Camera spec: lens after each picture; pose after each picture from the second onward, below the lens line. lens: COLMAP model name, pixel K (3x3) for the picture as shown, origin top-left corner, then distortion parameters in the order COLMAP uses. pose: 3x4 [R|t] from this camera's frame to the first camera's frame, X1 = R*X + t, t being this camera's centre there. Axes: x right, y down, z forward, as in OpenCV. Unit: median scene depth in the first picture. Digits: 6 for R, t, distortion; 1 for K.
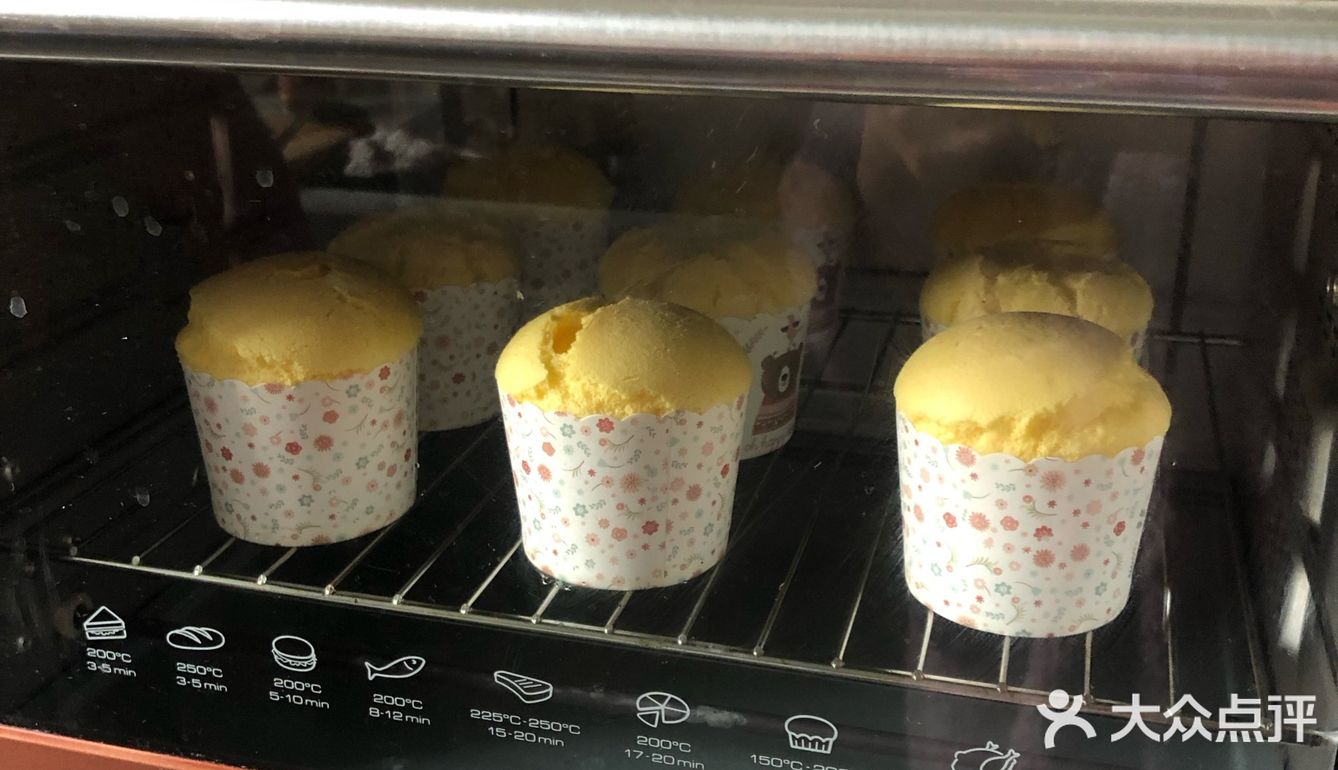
lens RADIAL K [[1492.4, 0, 669.0], [0, 1492.4, 385.0], [0, 0, 1]] dist [0.137650, -0.648079]
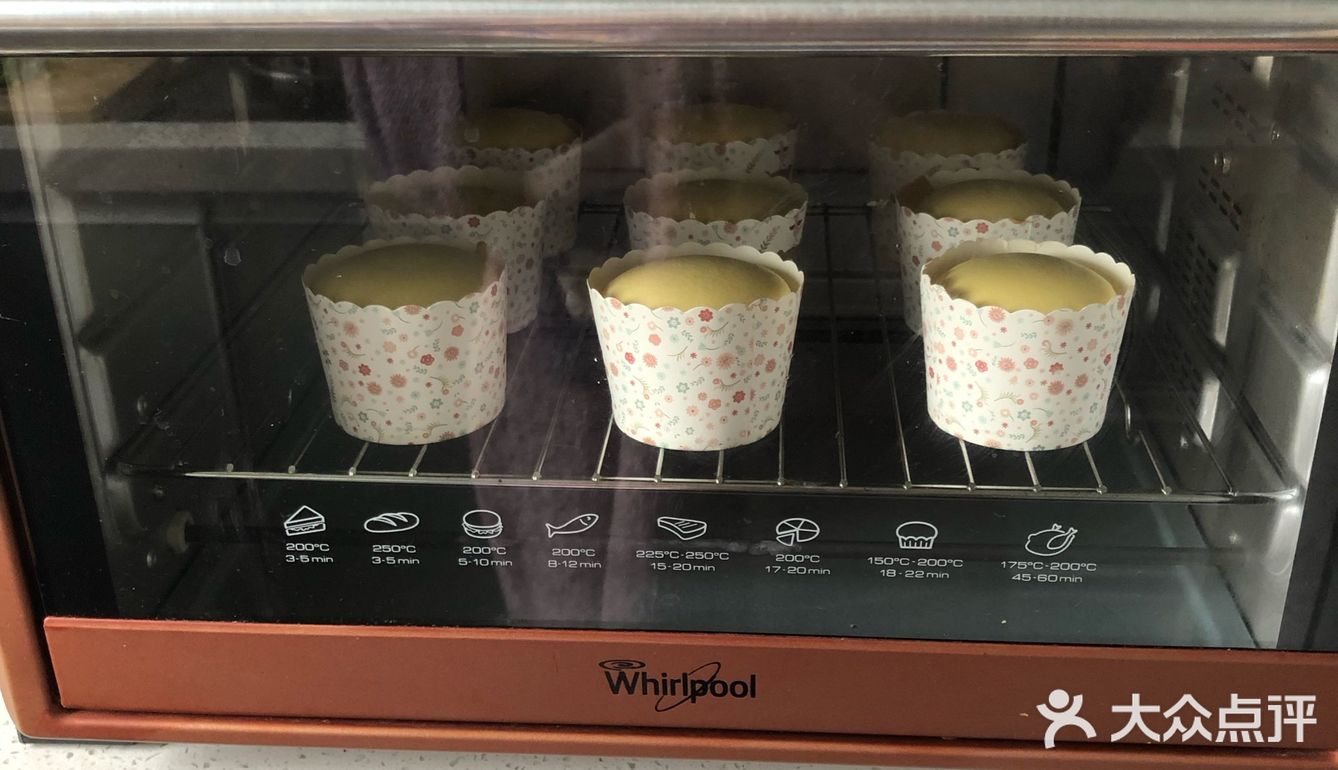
lens RADIAL K [[1492.4, 0, 669.0], [0, 1492.4, 385.0], [0, 0, 1]] dist [0.137650, -0.648079]
pose [[0.980675, -0.094654, 0.171220, -0.286969], [0.083127, 0.993840, 0.073300, -0.009250], [-0.177103, -0.057650, 0.982502, -0.203758]]
